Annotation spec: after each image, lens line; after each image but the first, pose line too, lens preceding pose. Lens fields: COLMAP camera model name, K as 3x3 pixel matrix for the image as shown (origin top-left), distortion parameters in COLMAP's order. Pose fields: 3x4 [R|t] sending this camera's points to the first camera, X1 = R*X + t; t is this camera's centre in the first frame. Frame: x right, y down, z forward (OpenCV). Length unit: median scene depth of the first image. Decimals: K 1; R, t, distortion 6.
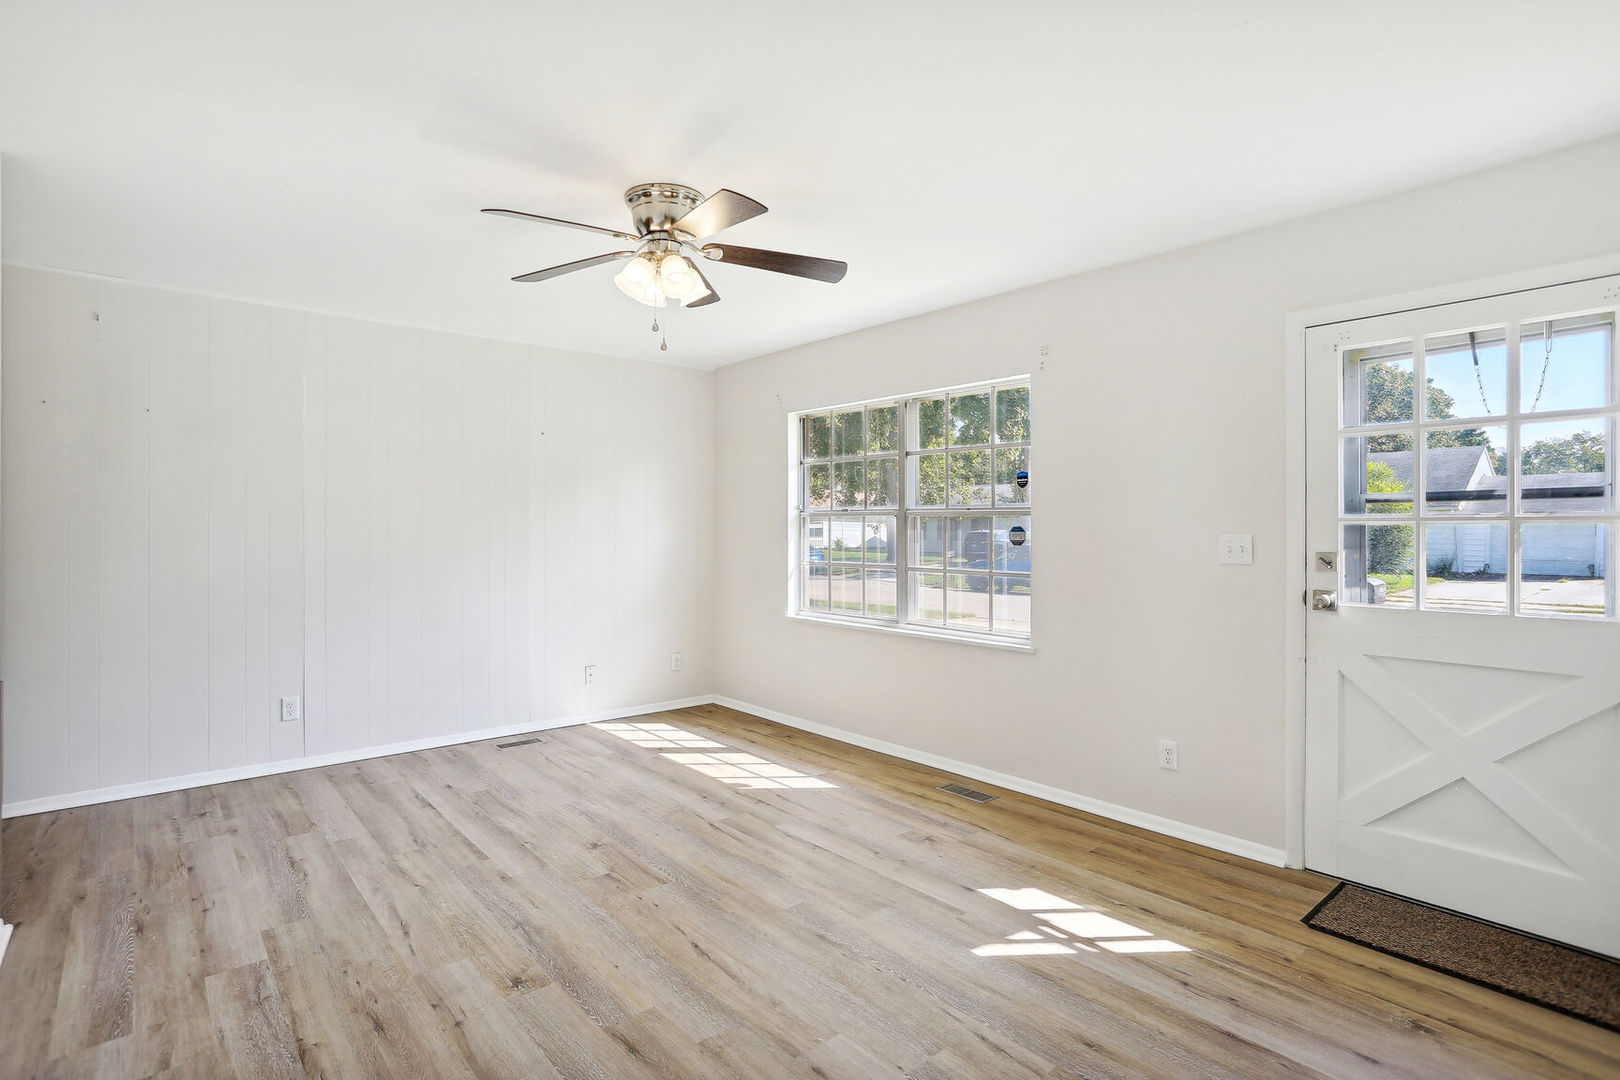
lens RADIAL K [[796.8, 0, 793.8], [0, 796.8, 527.6], [0, 0, 1]] dist [-0.047183, 0.014703]
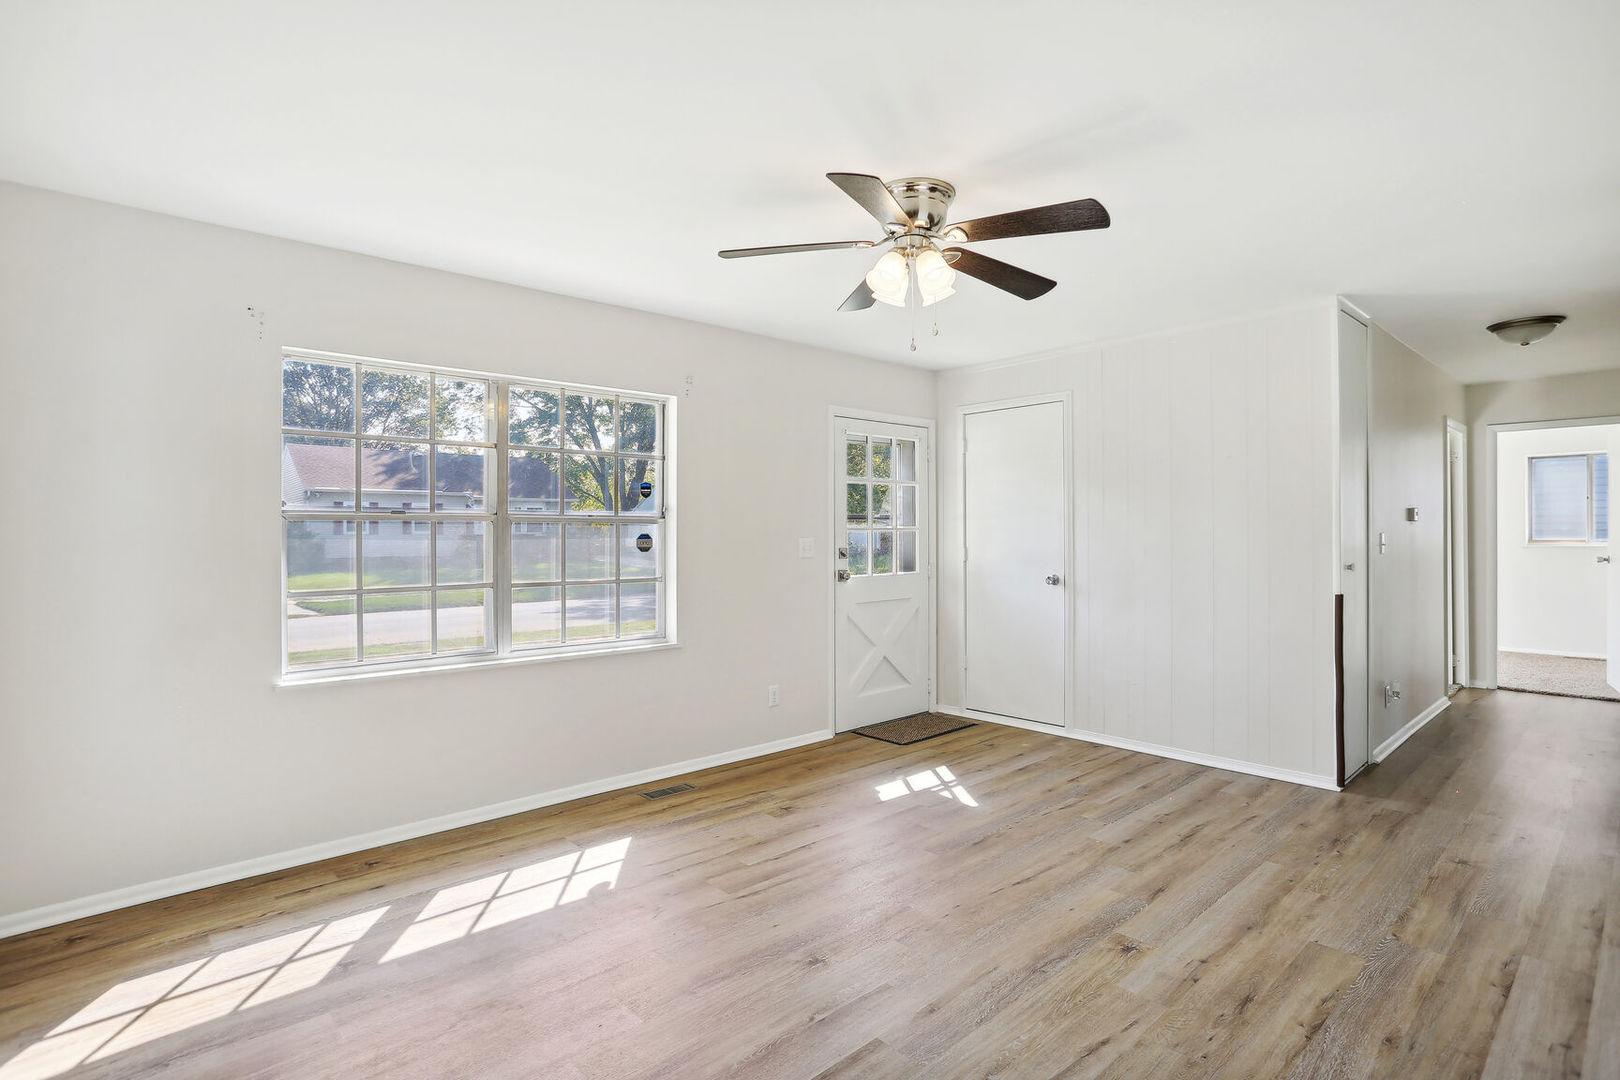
lens RADIAL K [[796.8, 0, 811.5], [0, 796.8, 532.4], [0, 0, 1]] dist [-0.047183, 0.014703]
pose [[-0.036224, 0.000248, 0.999344, -0.970065], [0.004866, 0.999988, -0.000071, -0.002963], [-0.999332, 0.004860, -0.036225, 1.002340]]
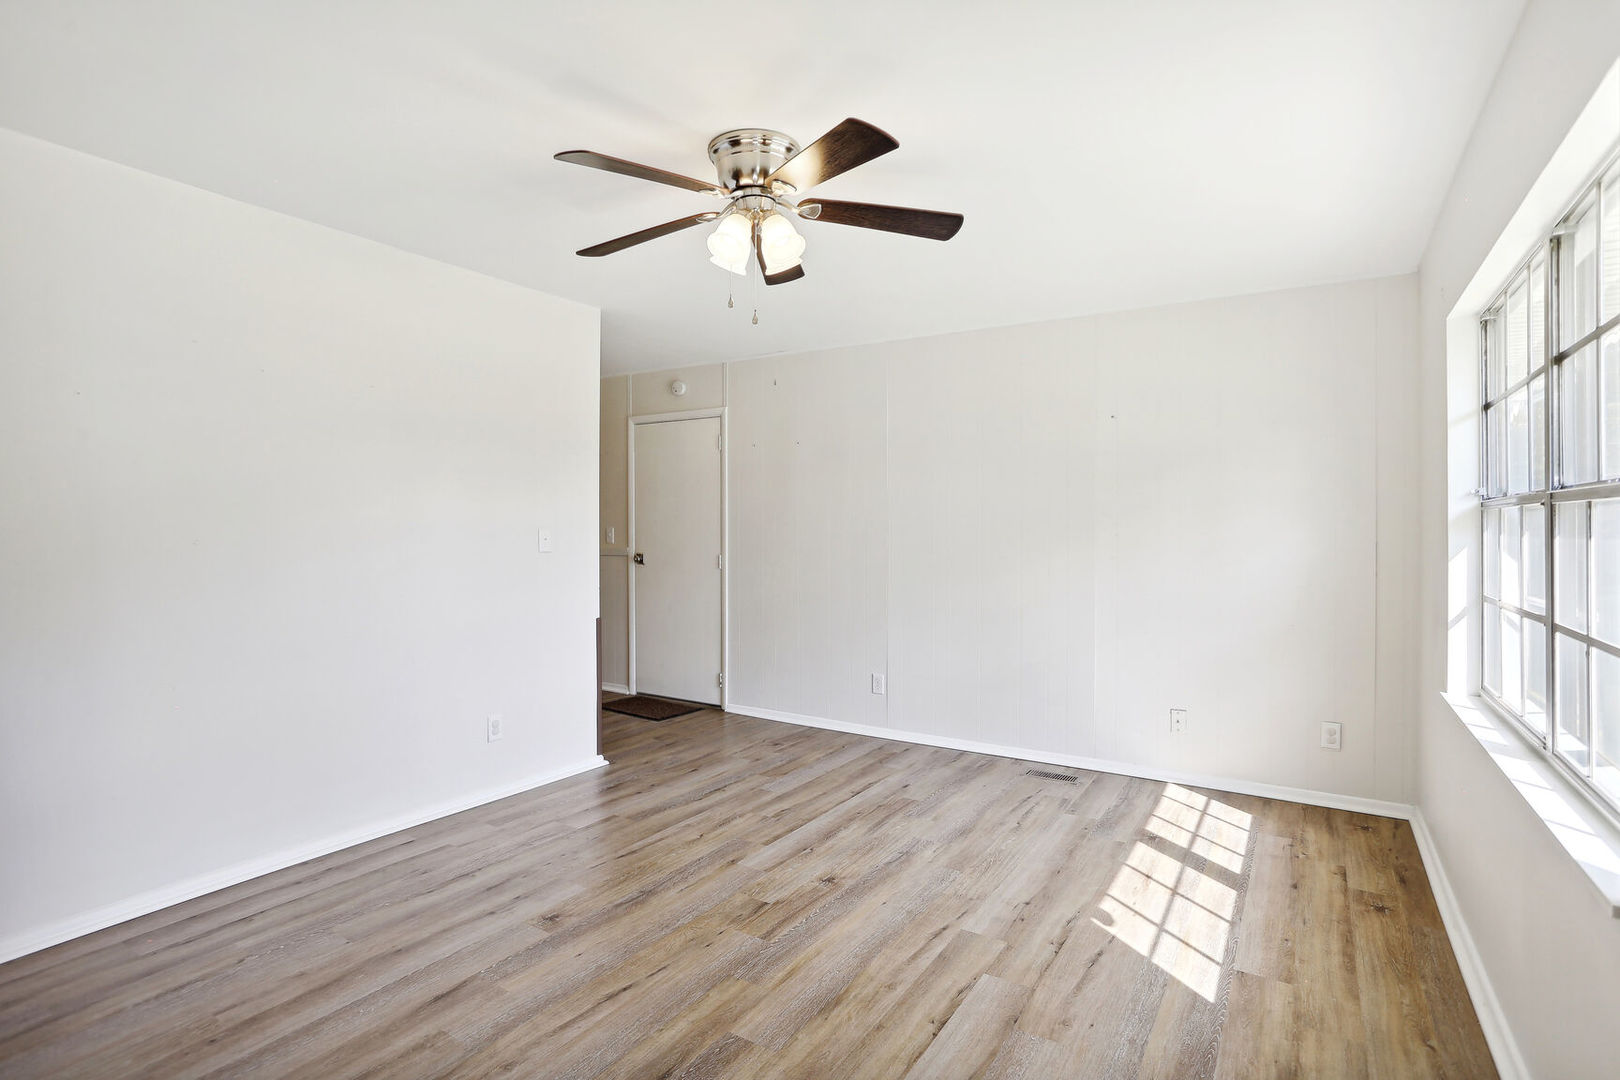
lens RADIAL K [[796.8, 0, 801.0], [0, 796.8, 532.5], [0, 0, 1]] dist [-0.047183, 0.014703]
pose [[0.283369, 0.002759, -0.959007, 0.589809], [-0.001079, 0.999996, 0.002558, 0.002393], [0.959010, 0.000310, 0.283371, 0.693581]]
